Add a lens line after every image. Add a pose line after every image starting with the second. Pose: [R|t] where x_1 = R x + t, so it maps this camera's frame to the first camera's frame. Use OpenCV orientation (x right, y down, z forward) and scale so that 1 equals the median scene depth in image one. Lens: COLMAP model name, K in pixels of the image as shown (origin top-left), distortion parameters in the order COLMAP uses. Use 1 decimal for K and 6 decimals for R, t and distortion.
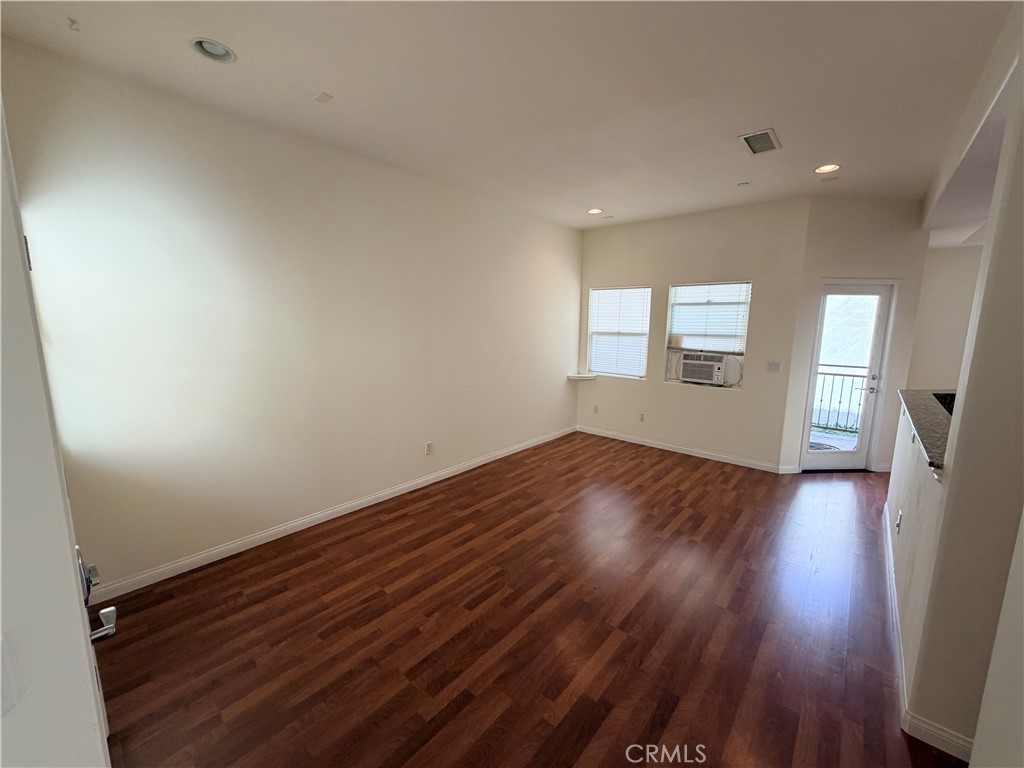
lens RADIAL K [[407.1, 0, 502.4], [0, 407.1, 382.2], [0, 0, 1]] dist [-0.000528, -0.000679]
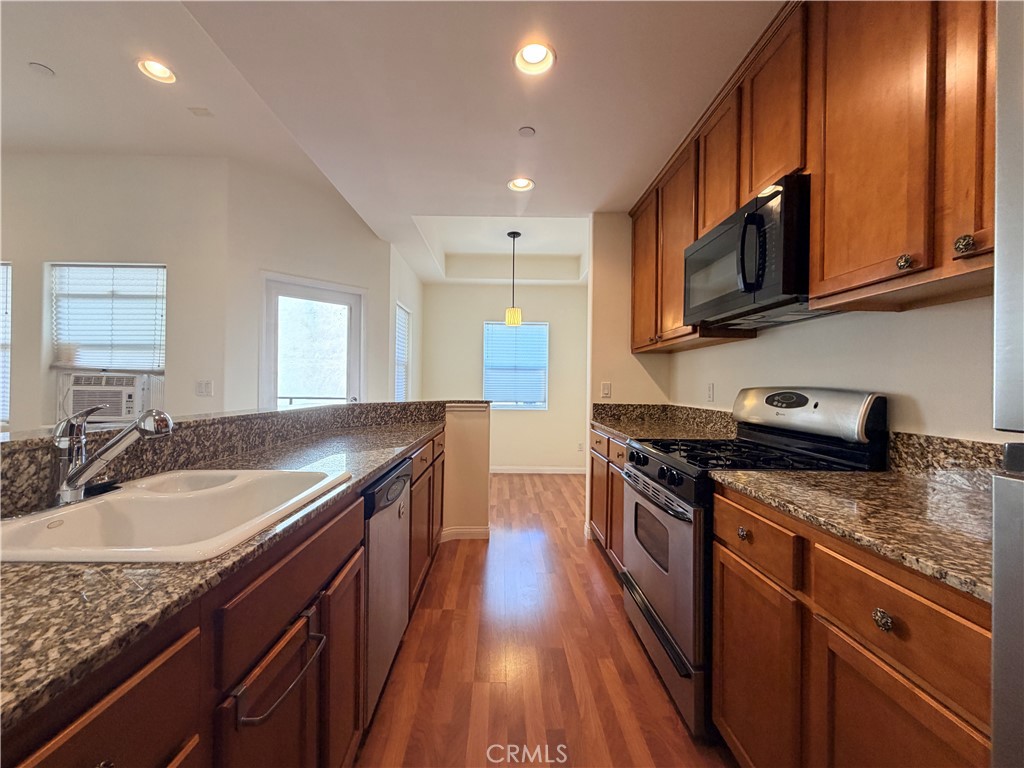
lens RADIAL K [[407.1, 0, 510.1], [0, 407.1, 385.3], [0, 0, 1]] dist [-0.000528, -0.000679]
pose [[0.734932, -0.000931, 0.678140, 0.573386], [0.097008, 0.989859, -0.103774, 0.077400], [-0.671166, 0.142052, 0.727569, 0.148172]]
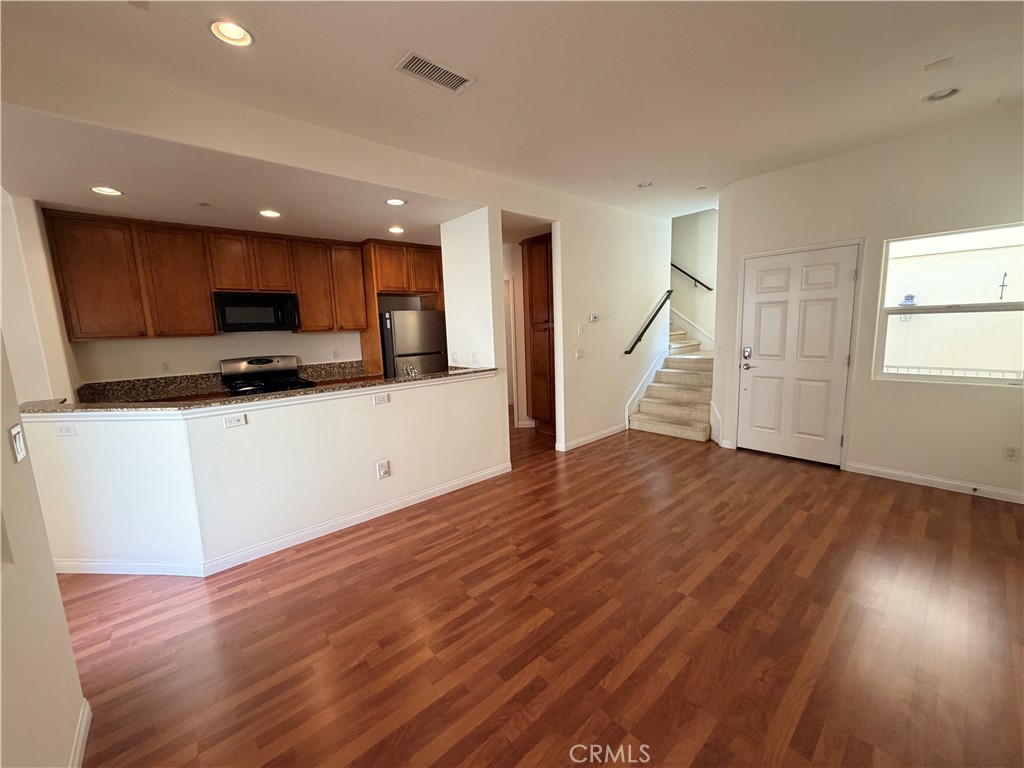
lens RADIAL K [[407.1, 0, 506.8], [0, 407.1, 381.8], [0, 0, 1]] dist [-0.000528, -0.000679]
pose [[-0.992367, 0.009561, 0.122948, 0.263643], [0.044806, 0.956809, 0.287244, -0.154481], [-0.114892, 0.290560, -0.949934, 1.231468]]
